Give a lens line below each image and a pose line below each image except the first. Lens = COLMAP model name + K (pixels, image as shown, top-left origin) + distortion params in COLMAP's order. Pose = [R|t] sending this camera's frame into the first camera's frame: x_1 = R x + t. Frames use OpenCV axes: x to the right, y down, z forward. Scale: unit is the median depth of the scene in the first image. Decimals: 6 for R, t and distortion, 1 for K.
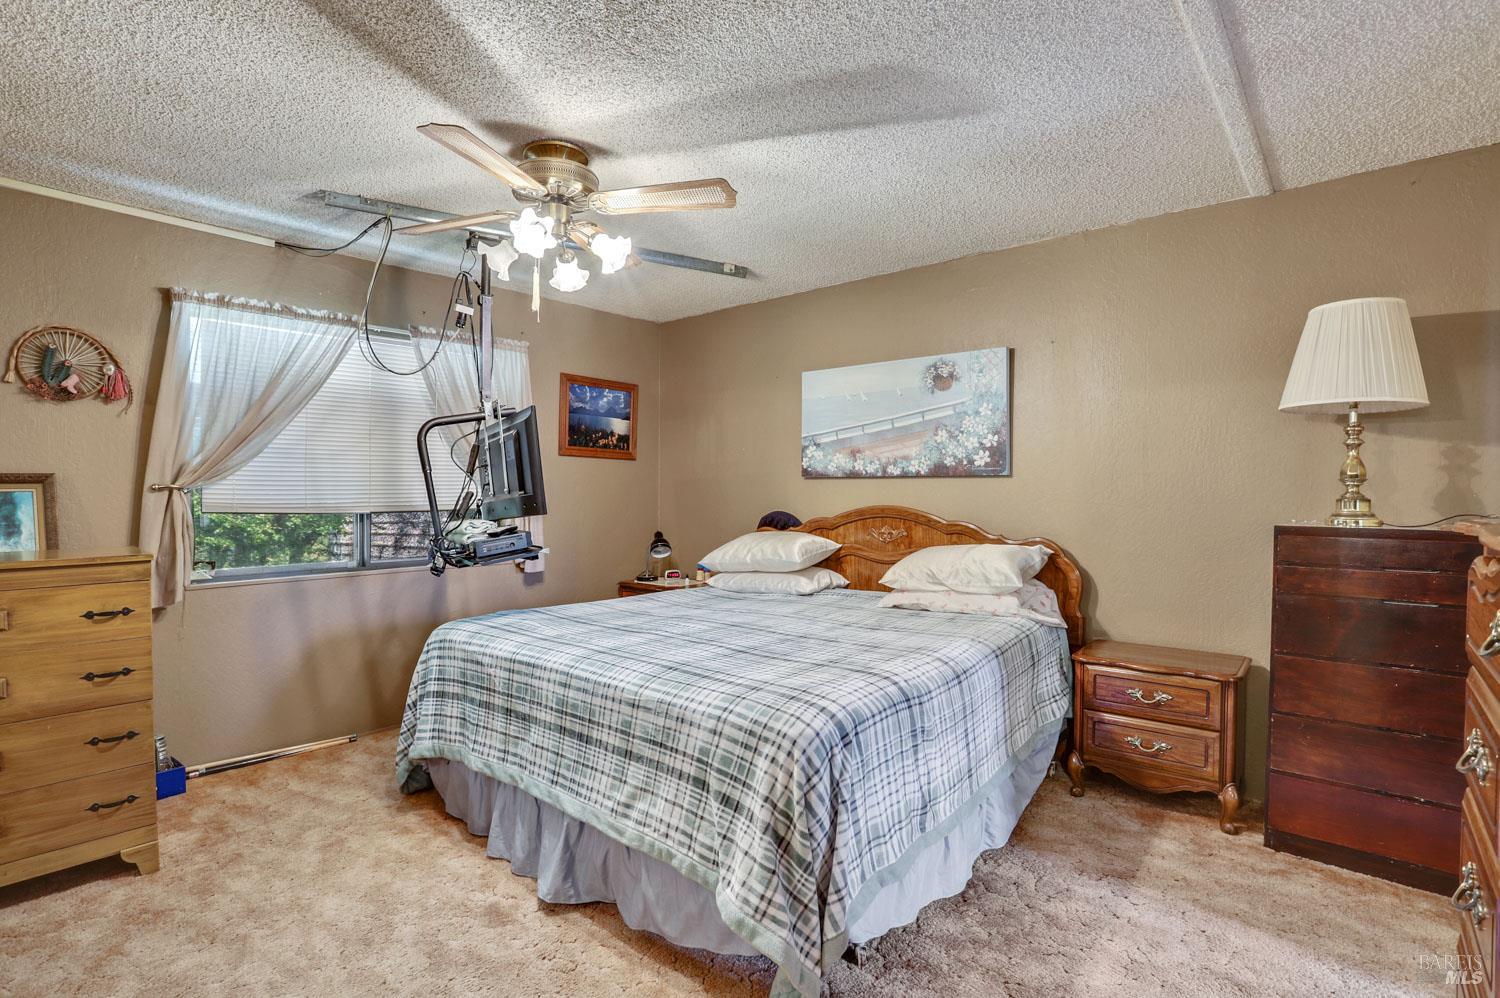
lens RADIAL K [[721.3, 0, 753.6], [0, 721.3, 499.5], [0, 0, 1]] dist [-0.058709, 0.014838]
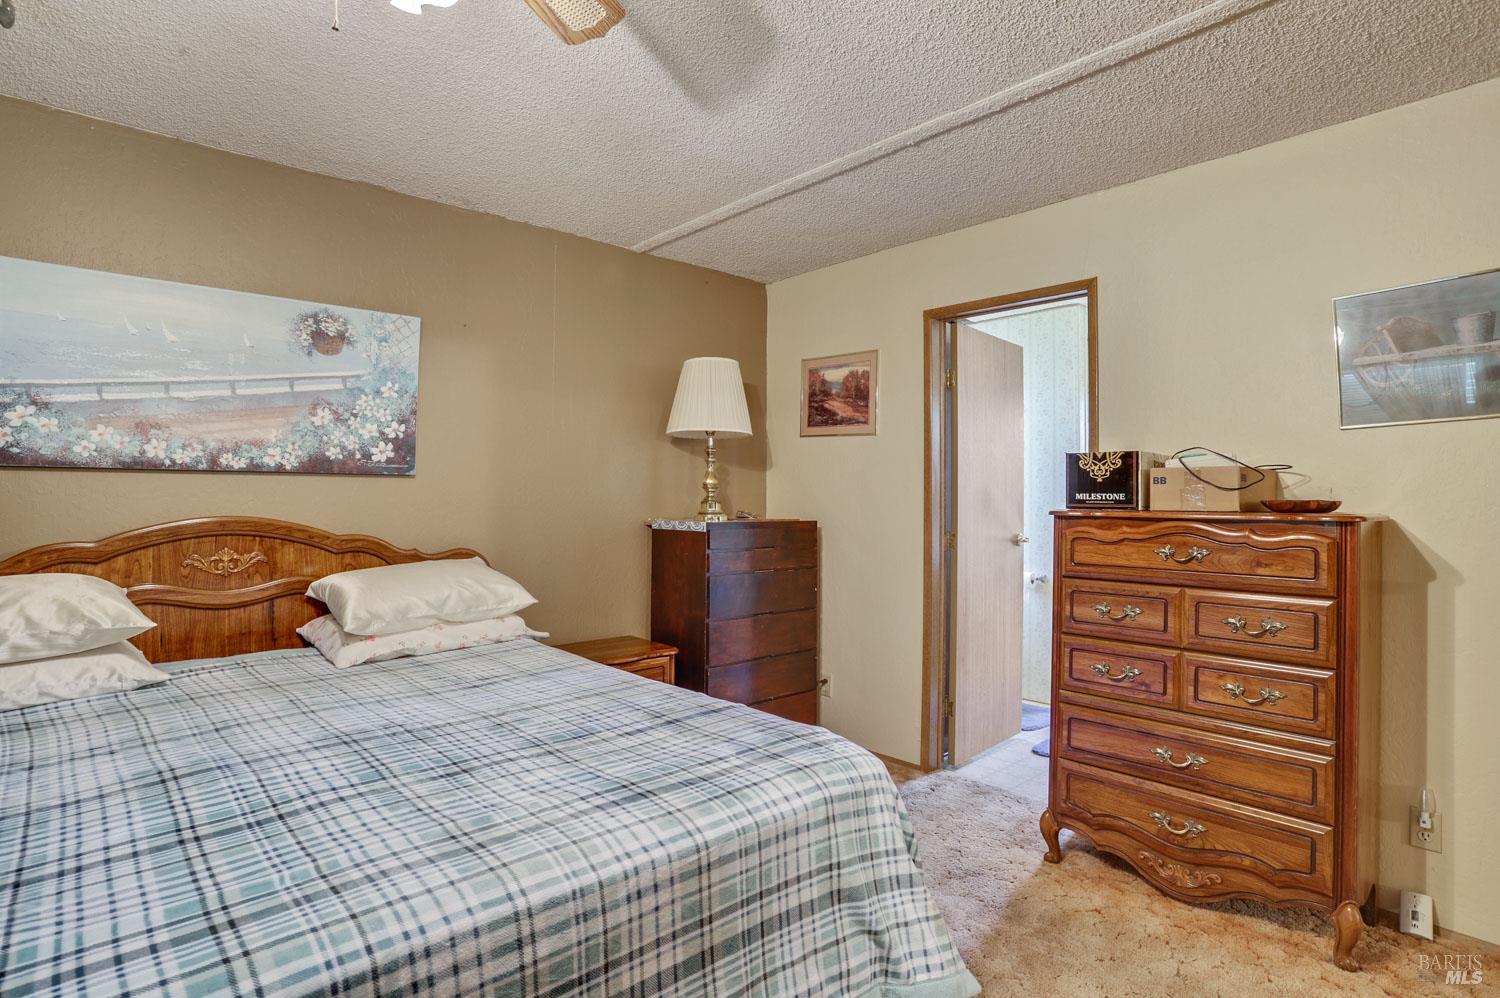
lens RADIAL K [[754.5, 0, 751.8], [0, 754.5, 493.0], [0, 0, 1]] dist [-0.041435, 0.000892]
pose [[0.141947, 0.003896, 0.989867, -0.416007], [0.006108, 0.999970, -0.004812, -0.006791], [-0.989855, 0.006729, 0.141919, 0.479519]]
